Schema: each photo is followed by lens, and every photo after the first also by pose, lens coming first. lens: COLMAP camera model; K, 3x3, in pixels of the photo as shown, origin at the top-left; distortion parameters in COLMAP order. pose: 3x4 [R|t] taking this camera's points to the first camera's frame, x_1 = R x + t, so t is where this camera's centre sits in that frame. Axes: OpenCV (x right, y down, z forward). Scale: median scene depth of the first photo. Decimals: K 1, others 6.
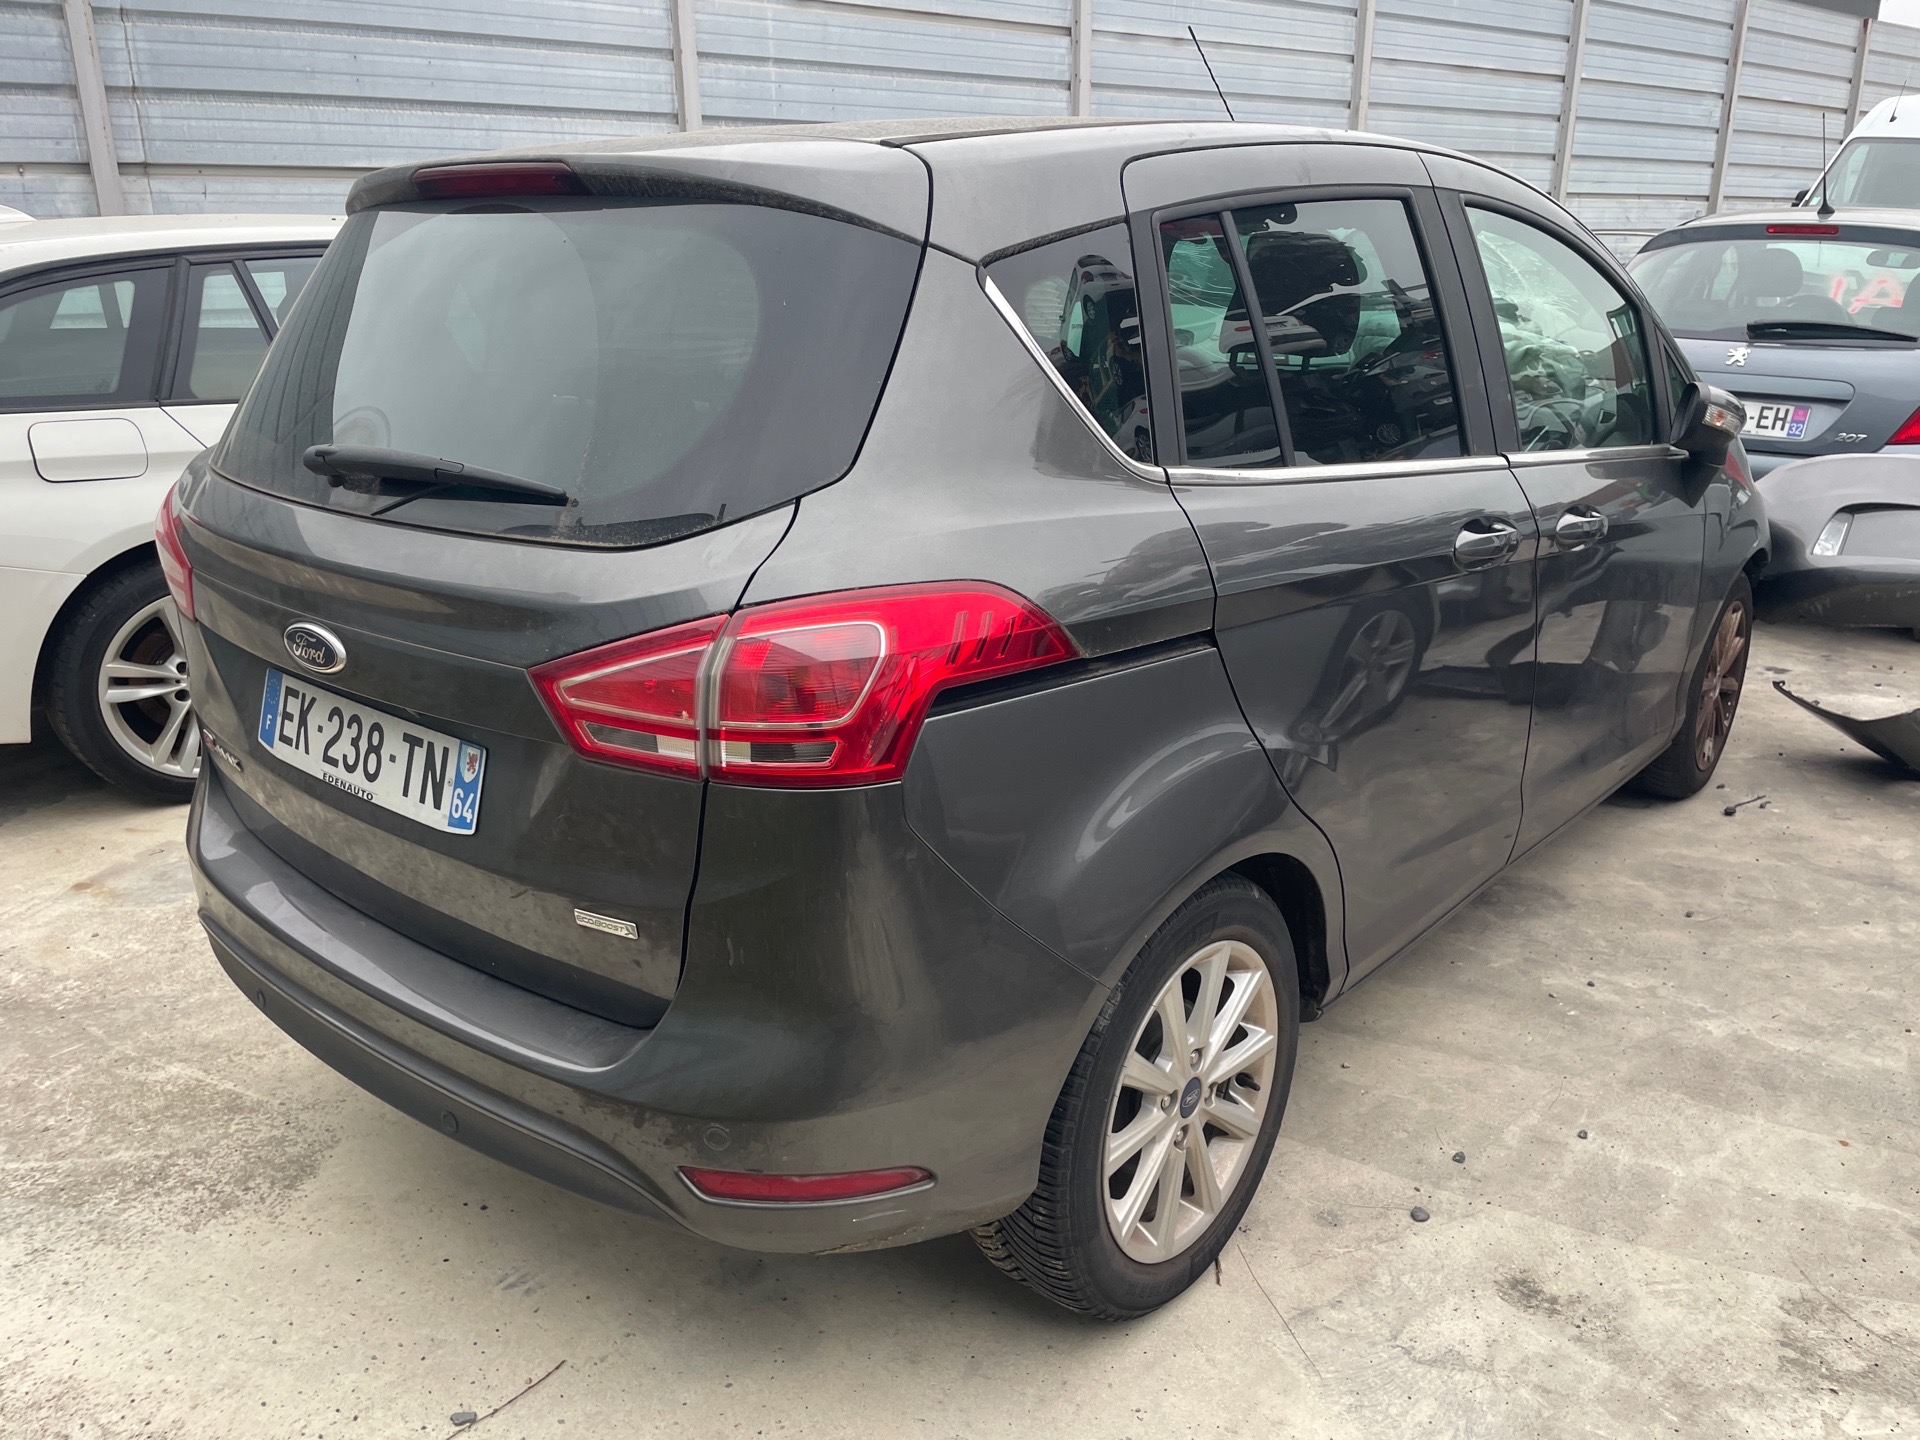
lens RADIAL K [[1455.4, 0, 950.6], [0, 1455.4, 713.3], [0, 0, 1]] dist [0.074977, -0.103101]
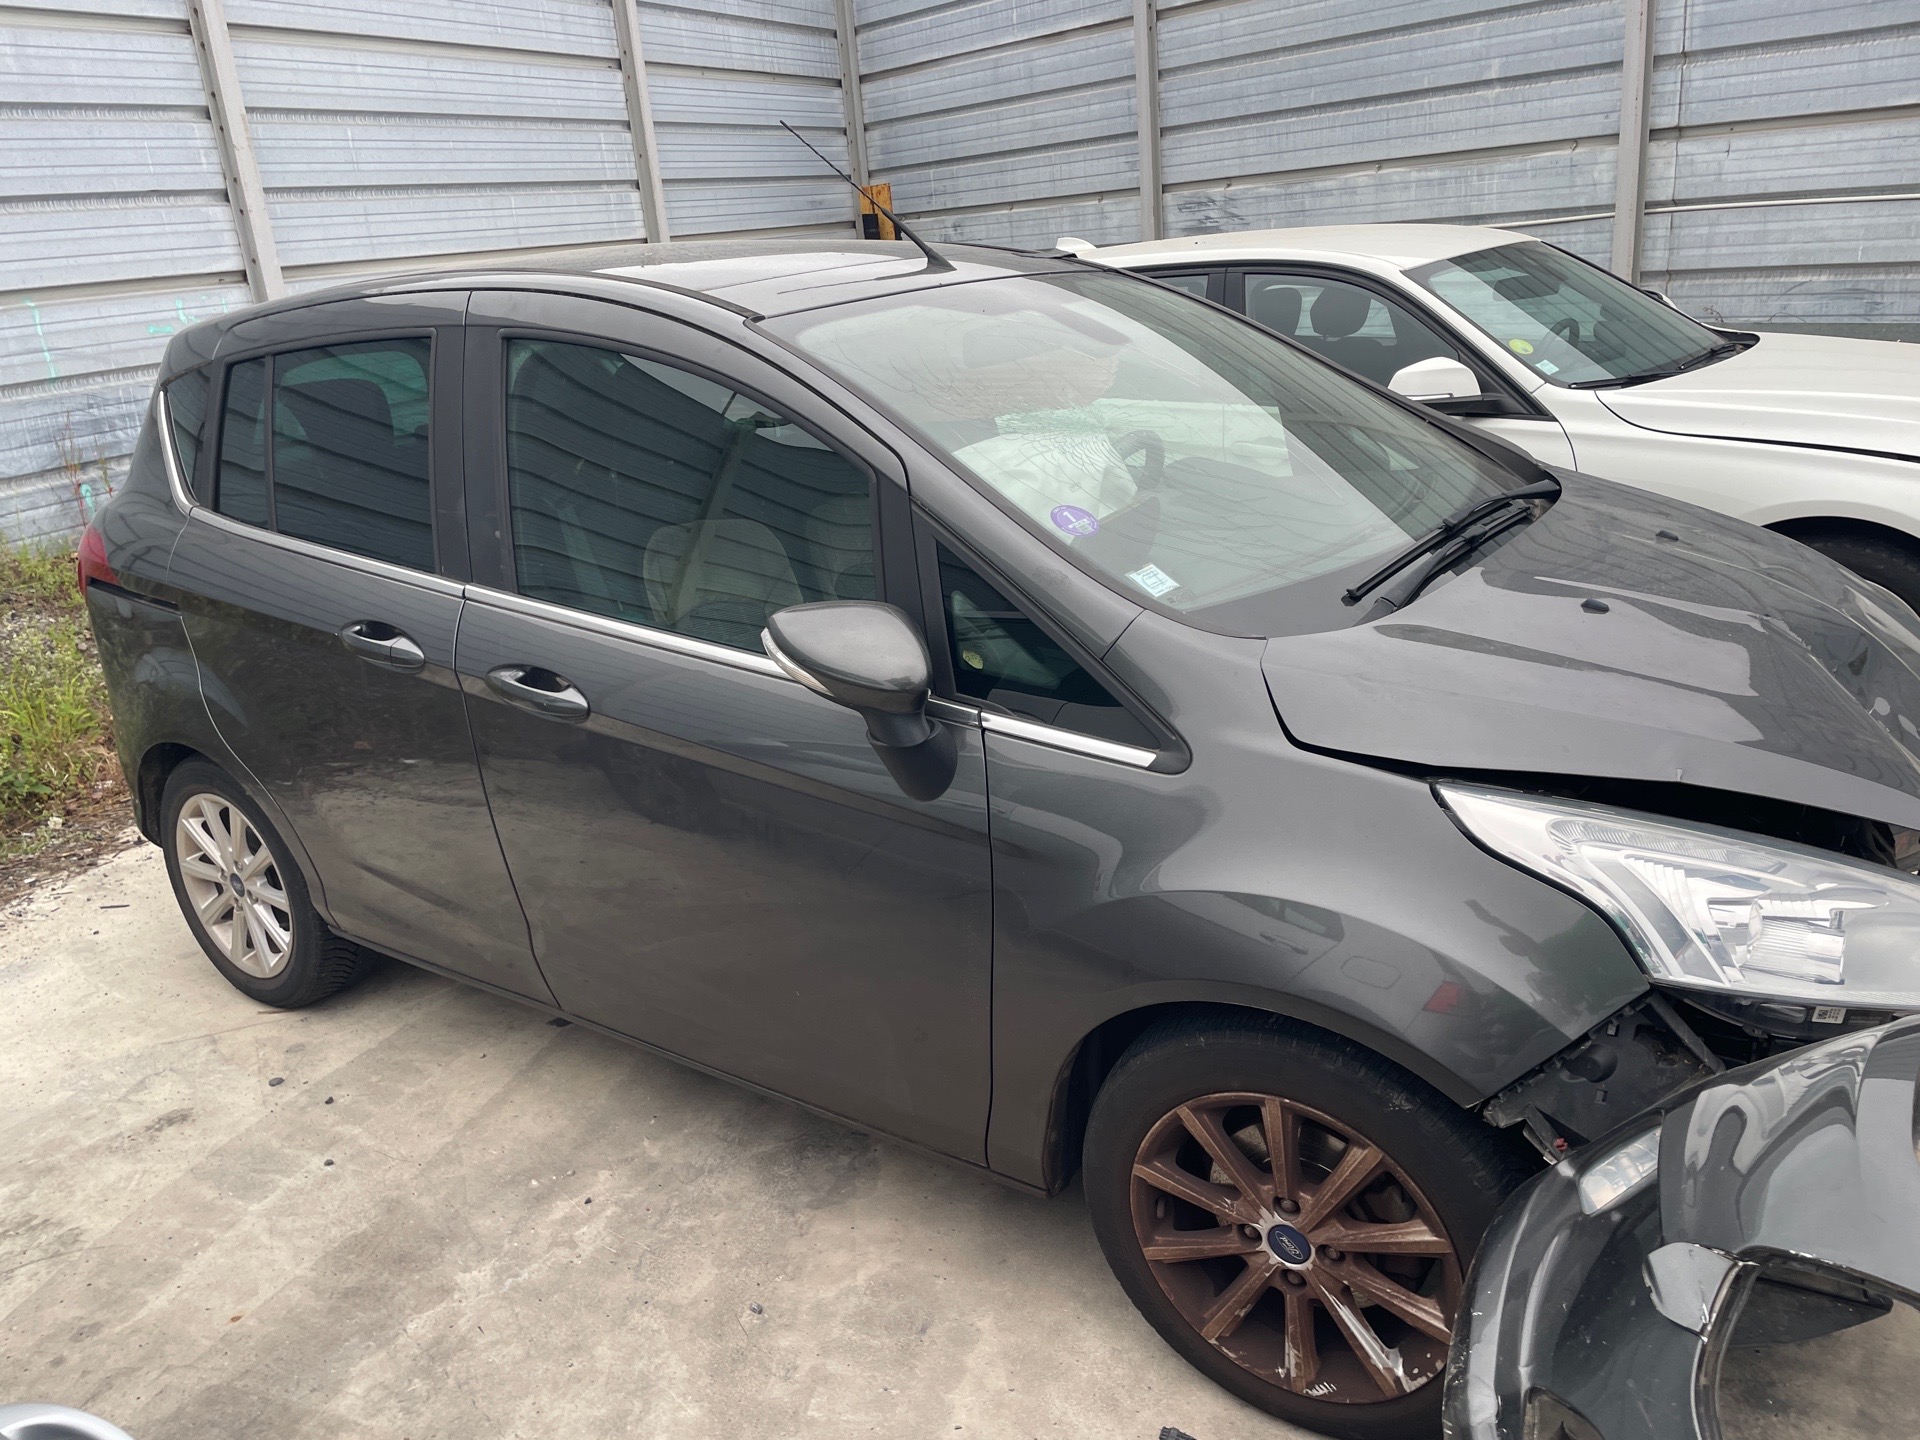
lens RADIAL K [[1455.4, 0, 942.0], [0, 1455.4, 722.2], [0, 0, 1]] dist [0.074977, -0.103101]
pose [[0.093667, 0.311085, -0.945755, 1.124137], [-0.230928, 0.930813, 0.283299, -0.359775], [0.968452, 0.191866, 0.159025, 0.944000]]
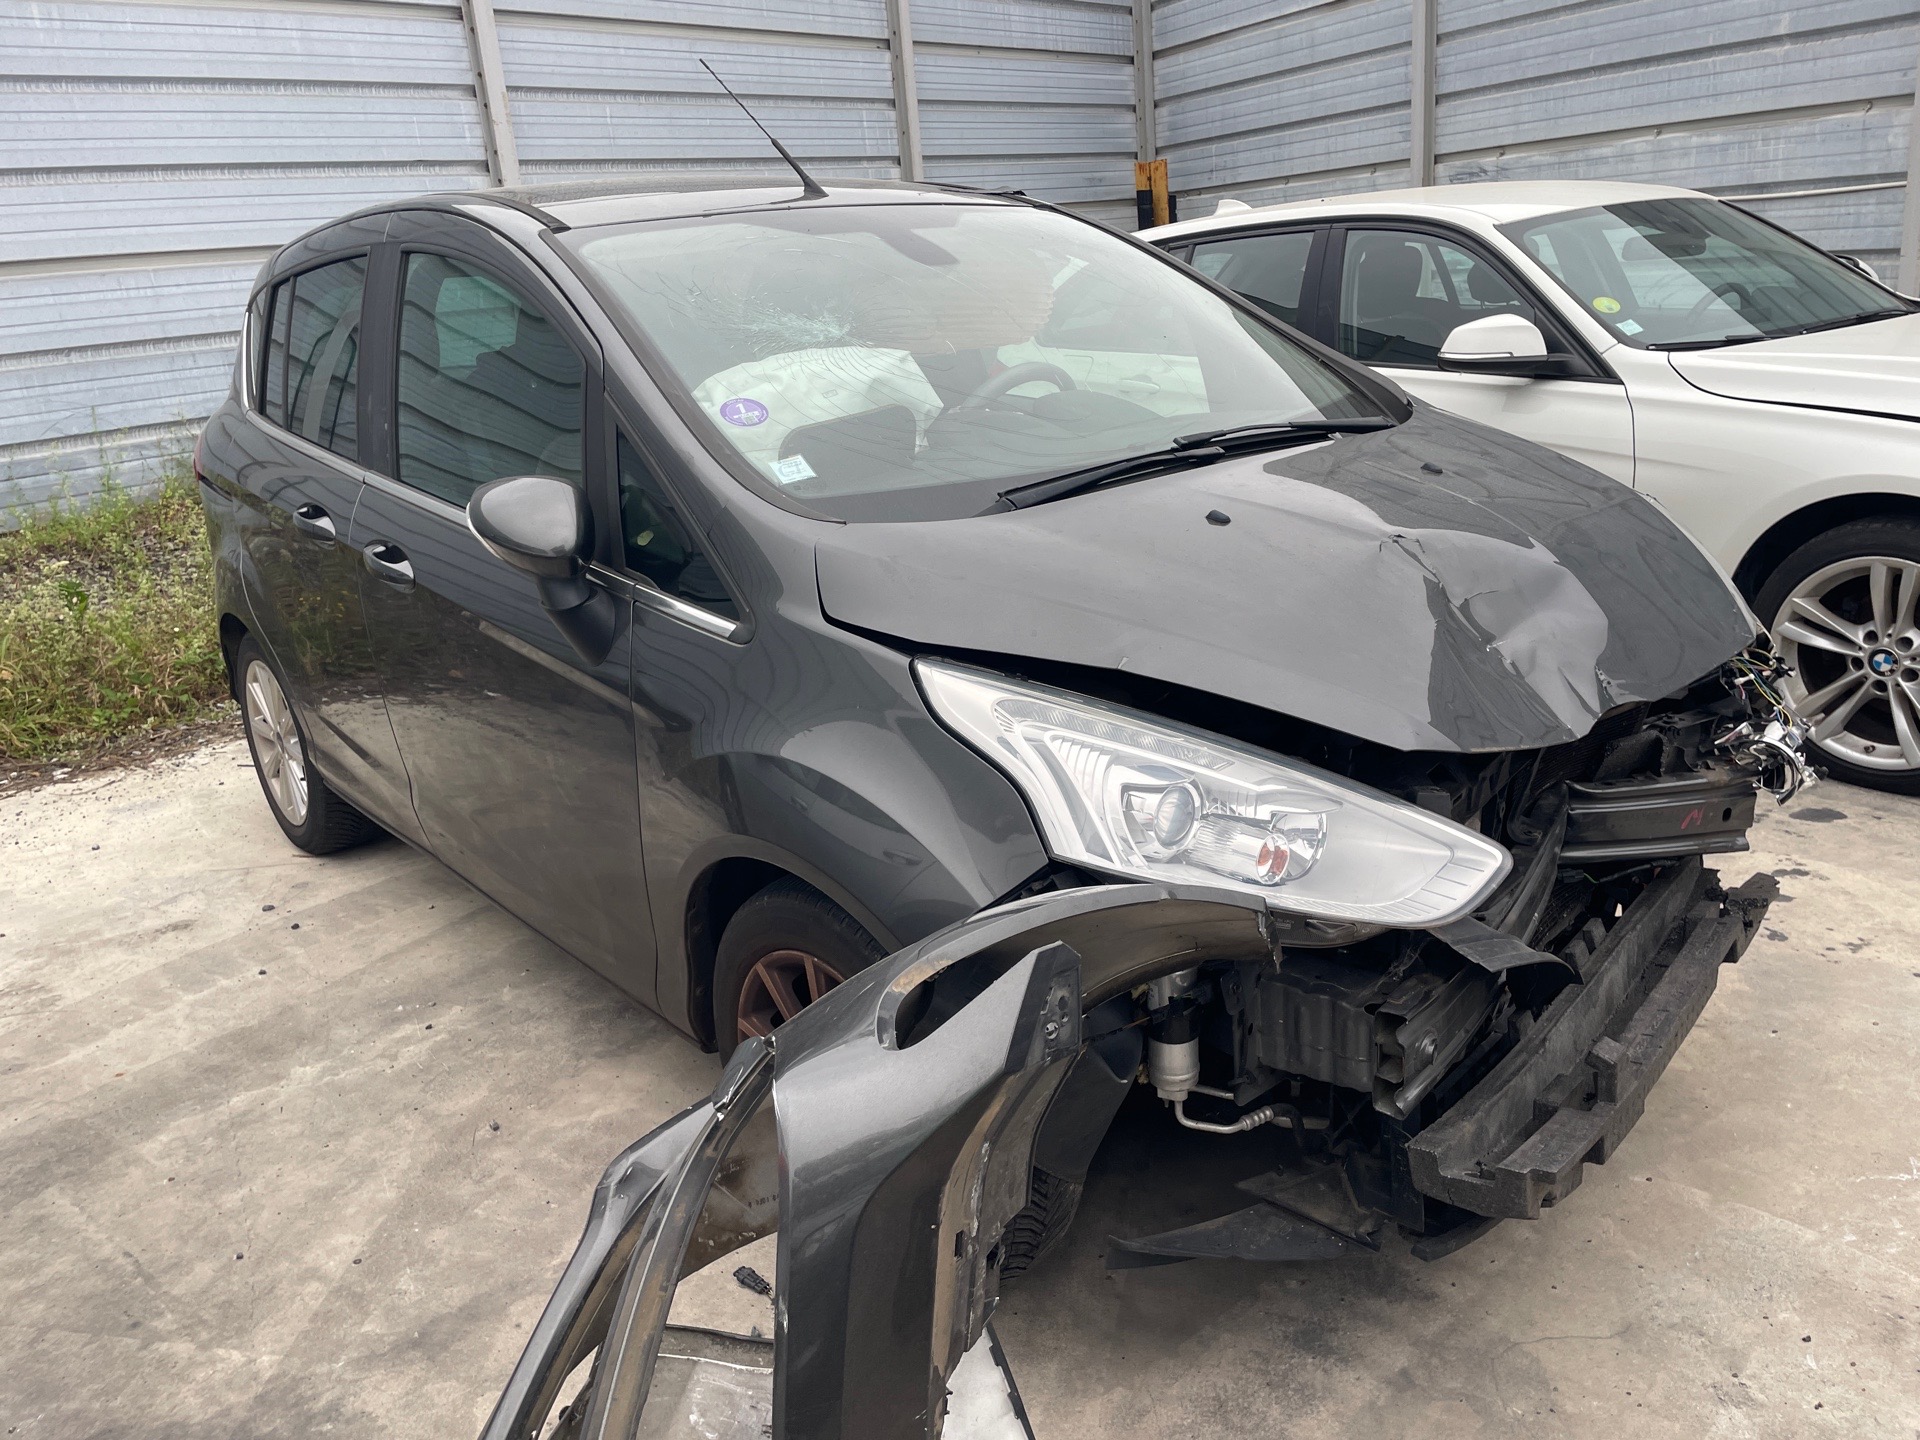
lens RADIAL K [[1455.4, 0, 956.6], [0, 1455.4, 728.4], [0, 0, 1]] dist [0.074977, -0.103101]
pose [[-0.159068, 0.315539, -0.935485, 1.163458], [-0.232715, 0.908866, 0.346130, -0.399170], [0.959448, 0.272760, -0.071141, 1.269350]]
